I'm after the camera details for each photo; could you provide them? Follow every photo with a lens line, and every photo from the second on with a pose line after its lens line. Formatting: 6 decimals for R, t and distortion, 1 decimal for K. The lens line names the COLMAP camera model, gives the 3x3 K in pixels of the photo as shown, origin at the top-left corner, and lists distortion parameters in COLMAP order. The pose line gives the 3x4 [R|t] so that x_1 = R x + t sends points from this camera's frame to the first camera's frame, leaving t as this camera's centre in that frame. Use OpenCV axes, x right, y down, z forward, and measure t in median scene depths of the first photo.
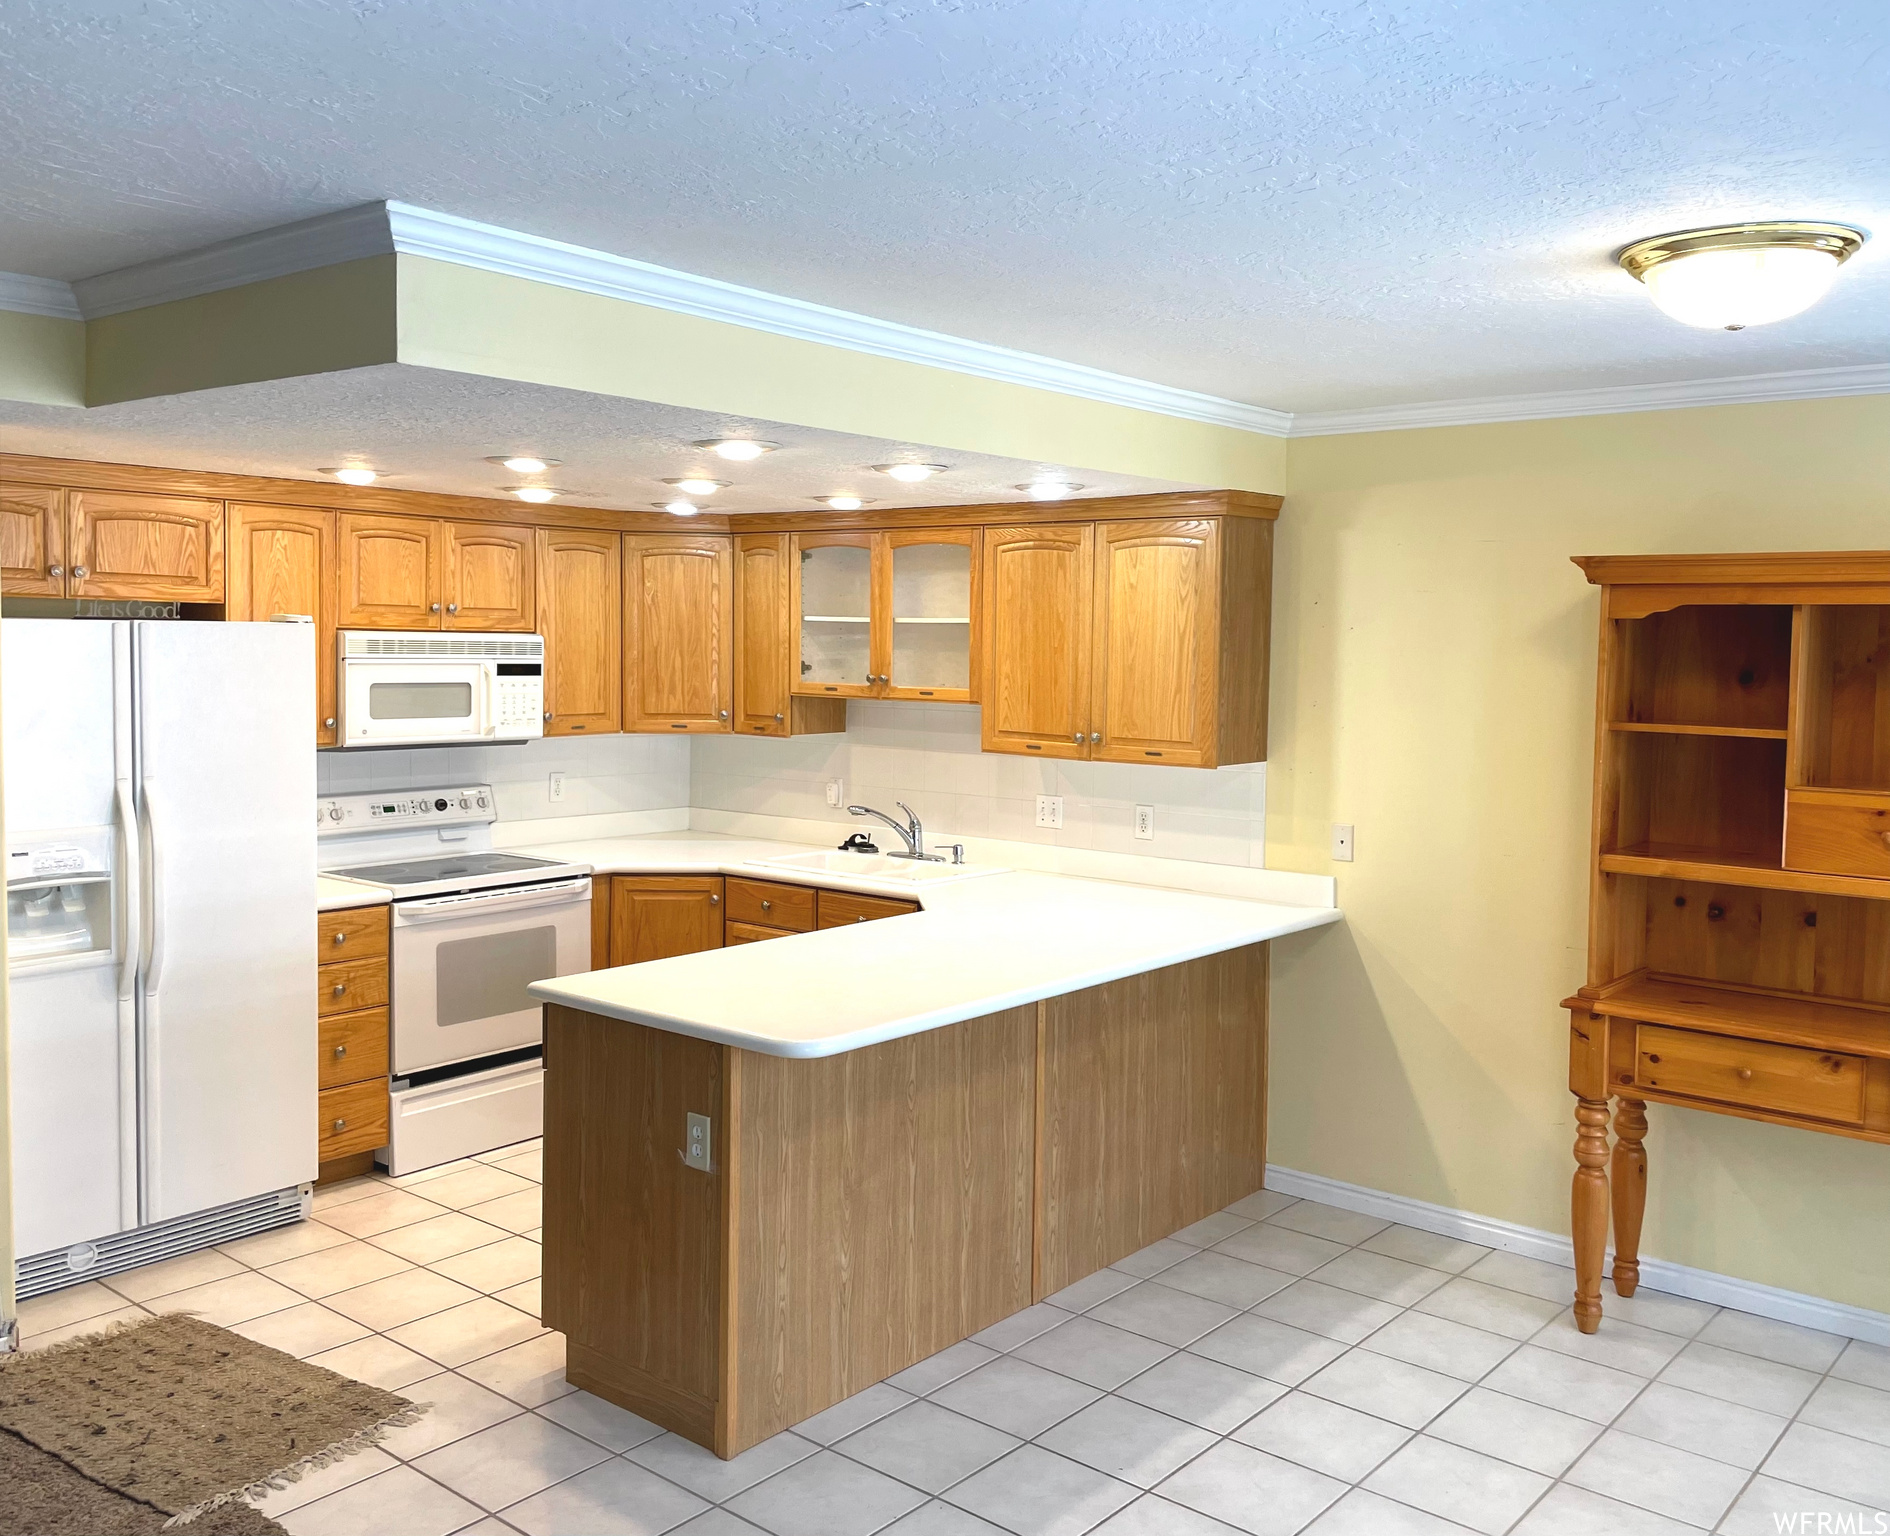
lens RADIAL K [[1631.9, 0, 959.2], [0, 1631.9, 748.2], [0, 0, 1]] dist [0.011219, -0.076696]
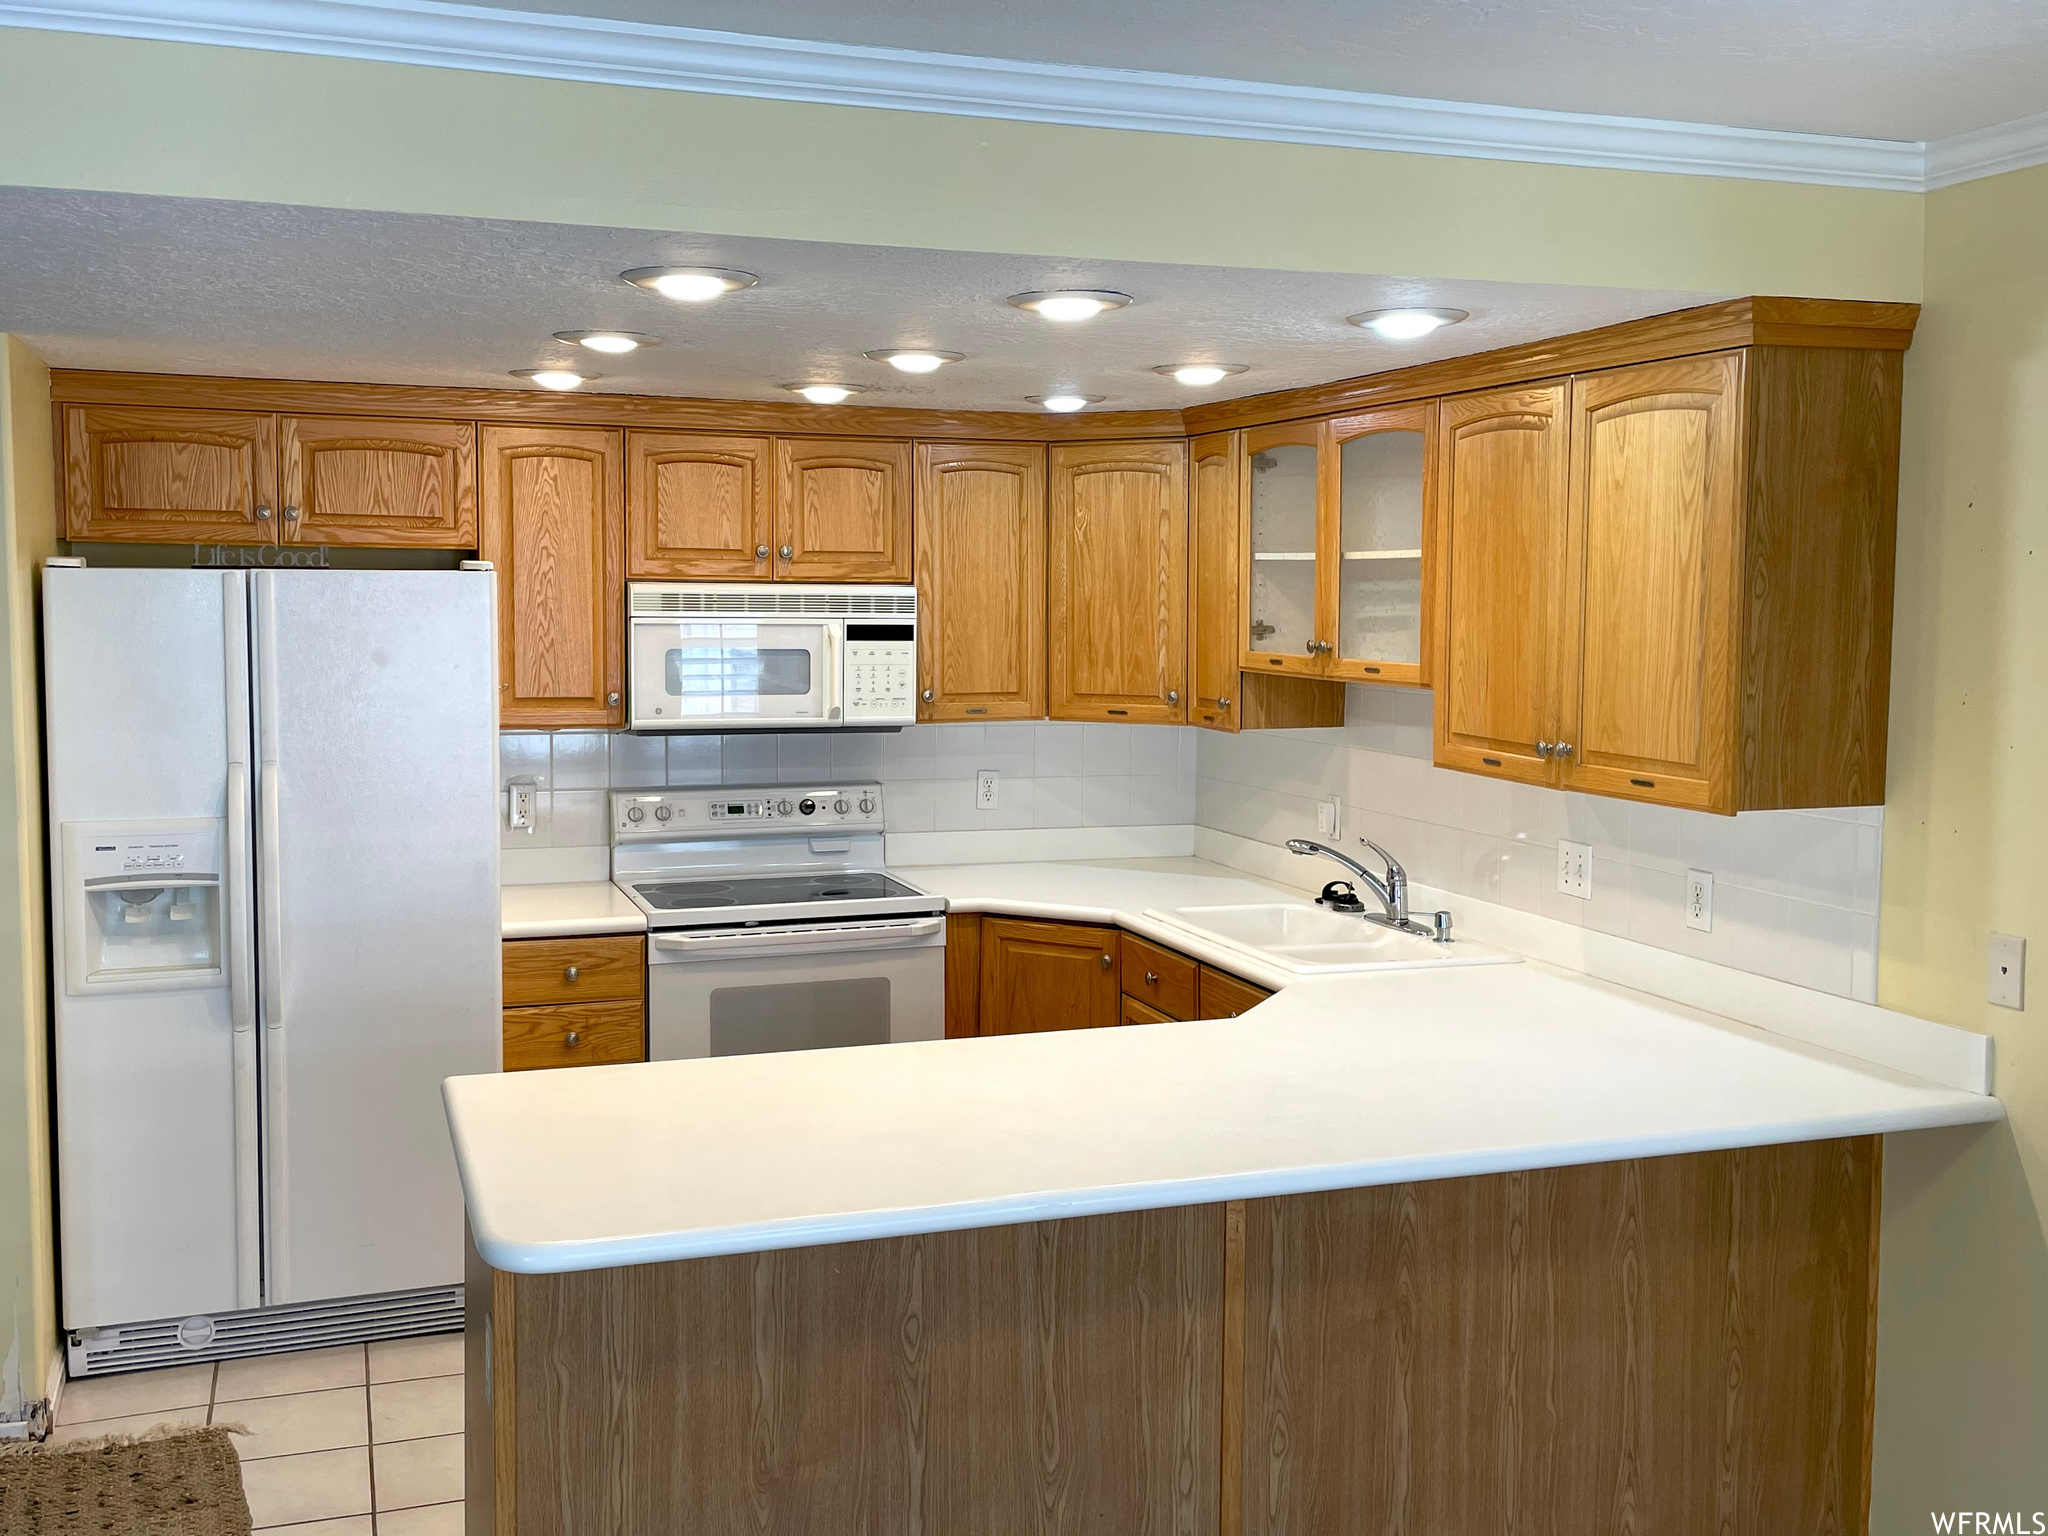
lens RADIAL K [[1927.8, 0, 1017.8], [0, 1927.8, 758.6], [0, 0, 1]] dist [0.012464, 0.000000]
pose [[0.852702, 0.035813, -0.521169, 0.284484], [-0.027690, 0.999343, 0.023367, -0.014518], [0.521664, -0.005494, 0.853134, 0.320279]]
